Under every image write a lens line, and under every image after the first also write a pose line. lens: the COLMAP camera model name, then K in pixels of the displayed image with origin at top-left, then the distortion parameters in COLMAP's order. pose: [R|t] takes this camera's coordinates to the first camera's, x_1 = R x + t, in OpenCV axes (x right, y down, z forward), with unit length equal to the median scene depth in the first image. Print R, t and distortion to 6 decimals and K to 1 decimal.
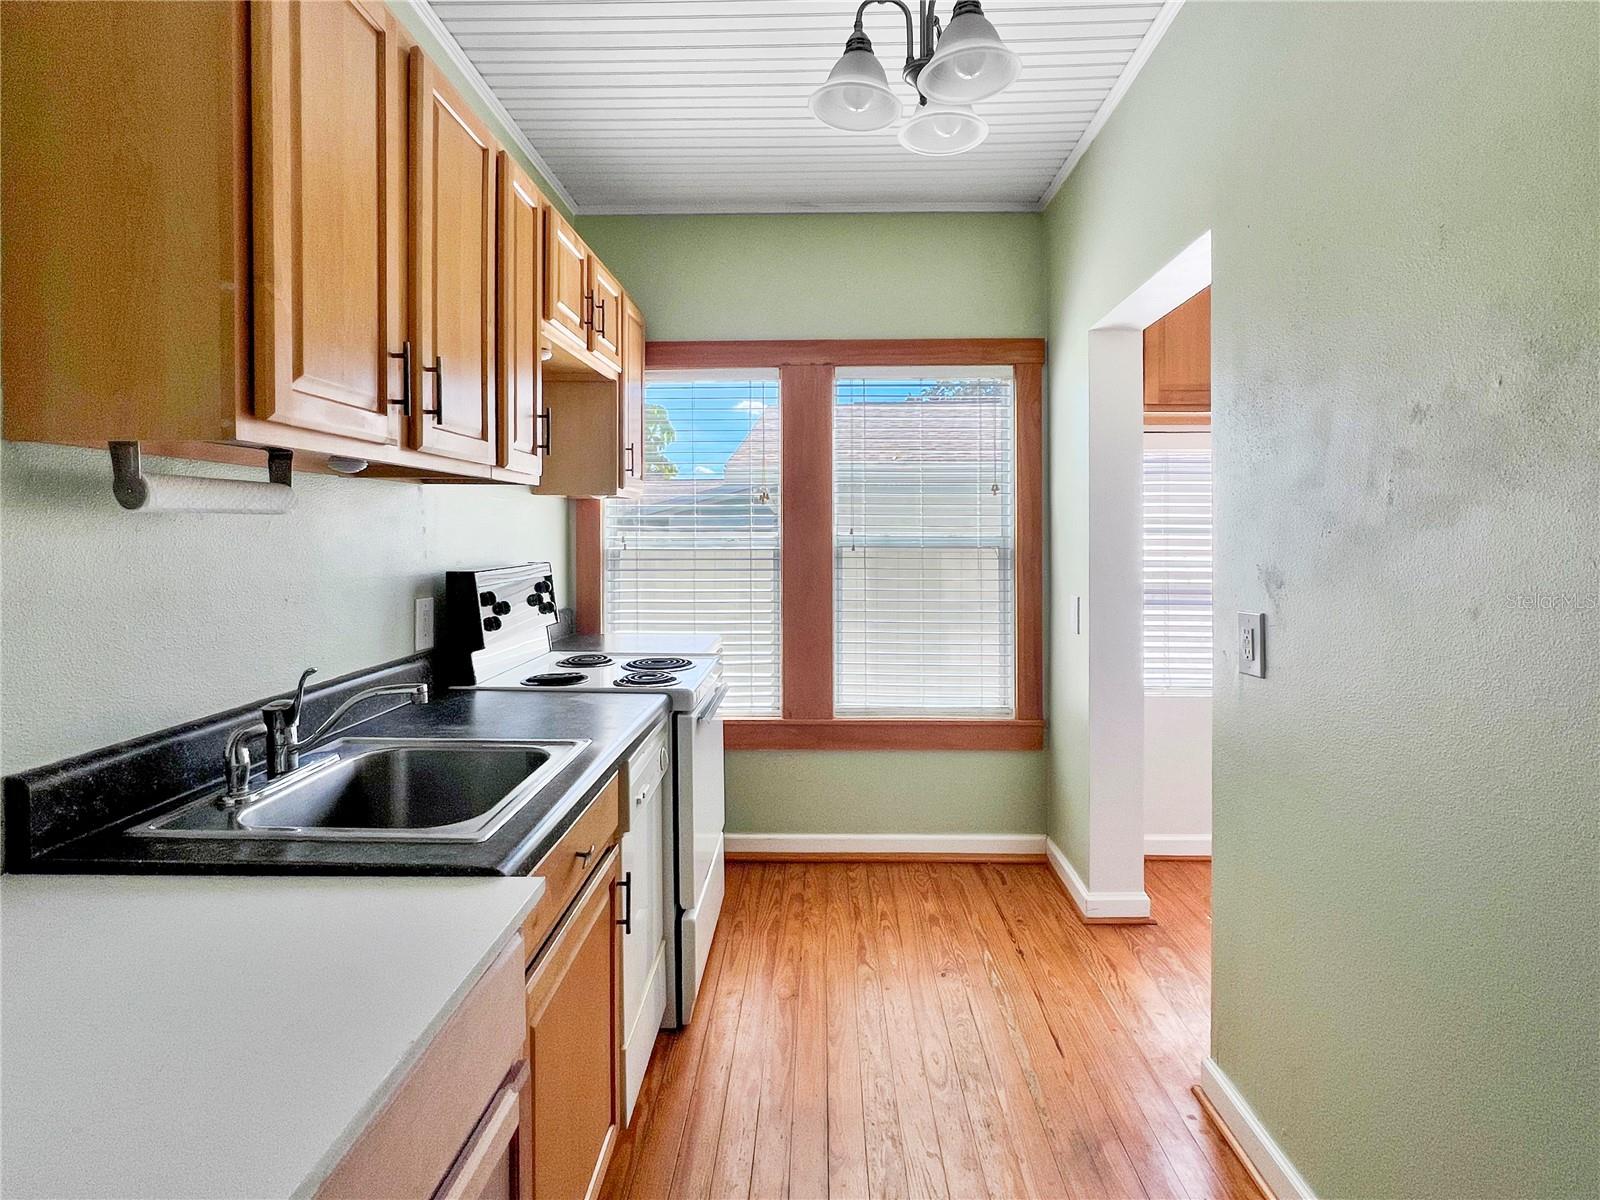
lens RADIAL K [[789.3, 0, 800.6], [0, 789.3, 532.5], [0, 0, 1]] dist [-0.000733, -0.000556]
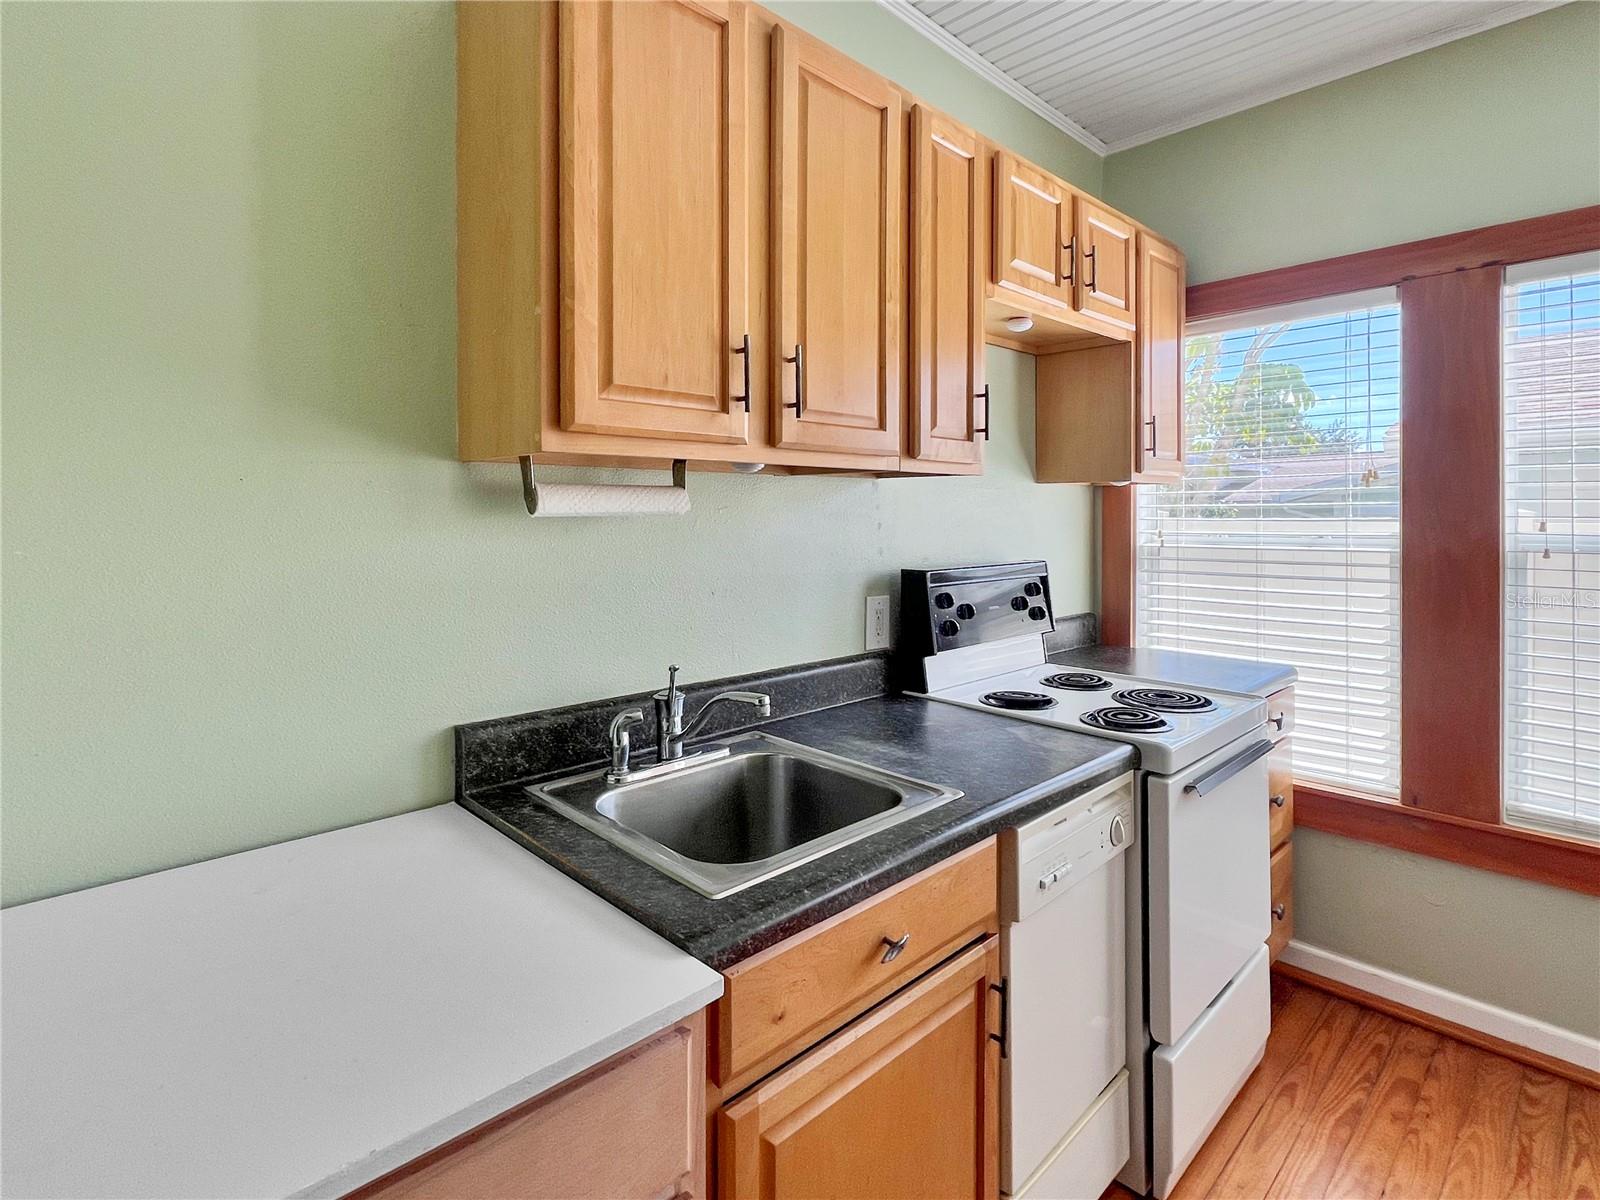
lens RADIAL K [[799.0, 0, 795.7], [0, 799.0, 512.2], [0, 0, 1]] dist [-0.002451, 0.000630]
pose [[0.706940, -0.003785, -0.707263, 0.138908], [-0.000581, 0.999982, -0.005932, -0.013182], [0.707273, 0.004604, 0.706925, 0.222389]]
